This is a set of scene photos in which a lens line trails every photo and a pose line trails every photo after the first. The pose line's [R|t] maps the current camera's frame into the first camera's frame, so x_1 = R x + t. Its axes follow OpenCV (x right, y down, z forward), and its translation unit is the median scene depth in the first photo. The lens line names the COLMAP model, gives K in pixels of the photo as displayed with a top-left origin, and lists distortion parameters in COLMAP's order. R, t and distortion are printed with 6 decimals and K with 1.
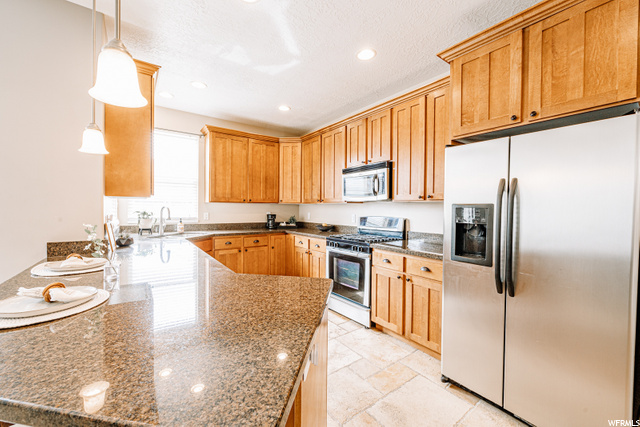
lens RADIAL K [[258.3, 0, 322.1], [0, 258.3, 215.0], [0, 0, 1]] dist [-0.001379, 0.000168]
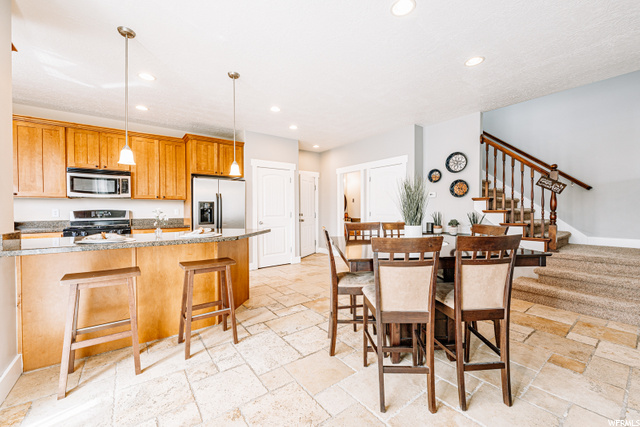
lens RADIAL K [[258.3, 0, 321.5], [0, 258.3, 211.9], [0, 0, 1]] dist [-0.001379, 0.000168]
pose [[0.003102, -0.020062, 0.999794, -1.140636], [0.026136, 0.999459, 0.019974, 0.021541], [-0.999654, 0.026069, 0.003625, -0.091435]]
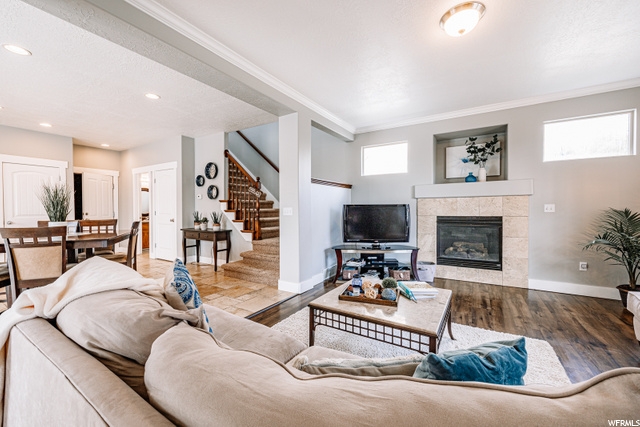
lens RADIAL K [[258.3, 0, 320.9], [0, 258.3, 211.9], [0, 0, 1]] dist [-0.001379, 0.000168]
pose [[-0.367176, -0.022526, 0.929879, -1.599418], [0.015874, 0.999409, 0.030479, 0.031969], [-0.930016, 0.025952, -0.366601, -0.870233]]
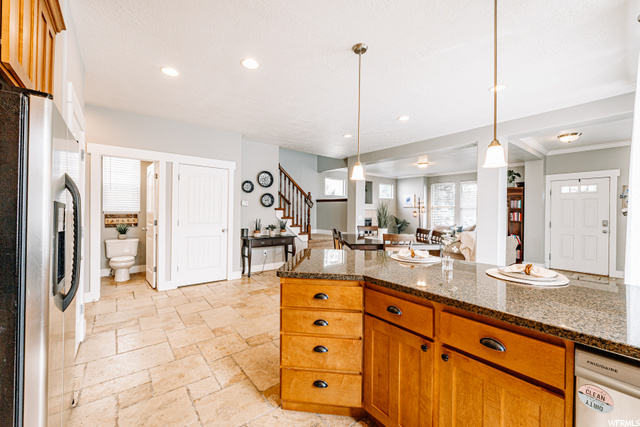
lens RADIAL K [[258.3, 0, 321.2], [0, 258.3, 210.2], [0, 0, 1]] dist [-0.001379, 0.000168]
pose [[-0.999437, -0.020322, -0.026684, -0.064363], [-0.020705, 0.999686, 0.014126, -0.021244], [0.026389, 0.014670, -0.999544, 0.952077]]
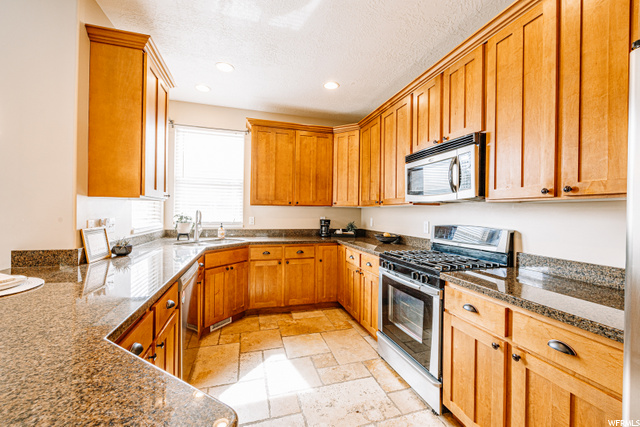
lens RADIAL K [[258.3, 0, 321.3], [0, 258.3, 214.6], [0, 0, 1]] dist [-0.001379, 0.000168]
pose [[0.942409, 0.006650, -0.334396, 0.111447], [-0.013207, 0.999762, -0.017340, -0.006574], [0.334201, 0.020757, 0.942273, 0.311553]]
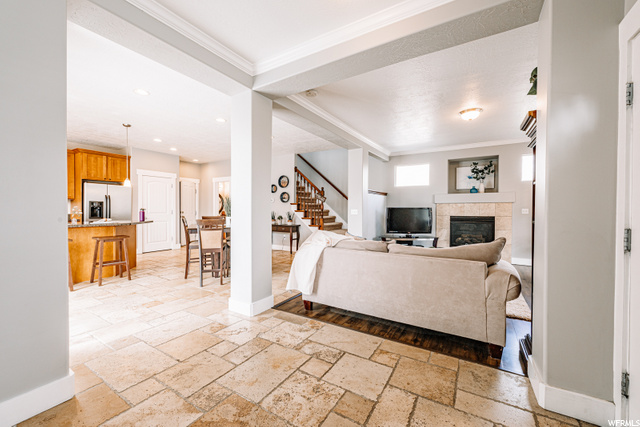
lens RADIAL K [[258.3, 0, 321.5], [0, 258.3, 212.9], [0, 0, 1]] dist [-0.001379, 0.000168]
pose [[-0.360848, -0.025613, 0.932273, -2.052634], [0.006830, 0.999523, 0.030105, 0.015712], [-0.932600, 0.017231, -0.360501, -0.297656]]
